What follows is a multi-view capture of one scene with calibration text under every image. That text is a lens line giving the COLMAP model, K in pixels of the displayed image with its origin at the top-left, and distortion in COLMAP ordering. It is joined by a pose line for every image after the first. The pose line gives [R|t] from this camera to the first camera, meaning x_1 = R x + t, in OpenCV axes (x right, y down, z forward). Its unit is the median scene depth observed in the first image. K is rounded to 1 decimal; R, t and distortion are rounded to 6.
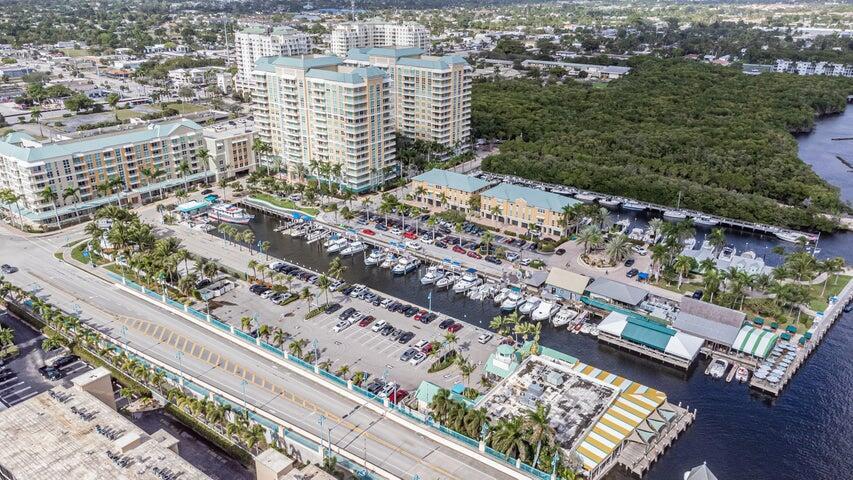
lens RADIAL K [[628.1, 0, 426.9], [0, 628.1, 243.2], [0, 0, 1]] dist [0.034028, 0.027365]
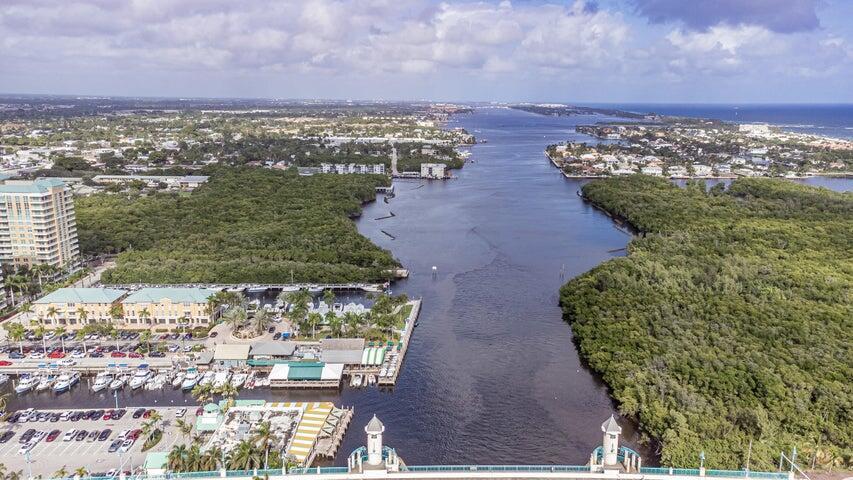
lens RADIAL K [[628.1, 0, 428.5], [0, 628.1, 240.8], [0, 0, 1]] dist [0.034028, 0.027365]
pose [[0.784298, -0.135172, 0.605480, -0.137763], [0.231850, 0.969121, -0.083969, 0.030672], [-0.575433, 0.206237, 0.791419, -0.165878]]
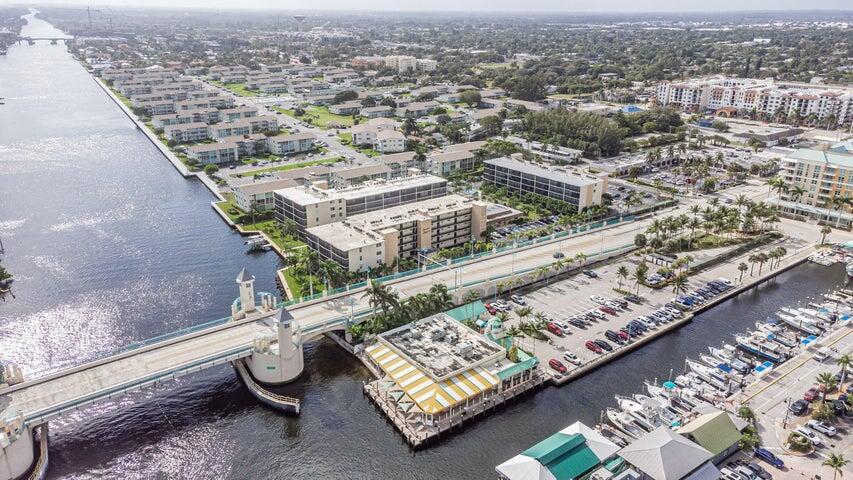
lens RADIAL K [[628.1, 0, 427.8], [0, 628.1, 238.4], [0, 0, 1]] dist [0.034028, 0.027365]
pose [[-0.271257, 0.318938, -0.908129, 0.627665], [-0.378394, 0.832198, 0.405296, -0.202995], [0.885007, 0.453570, -0.105055, 0.523071]]
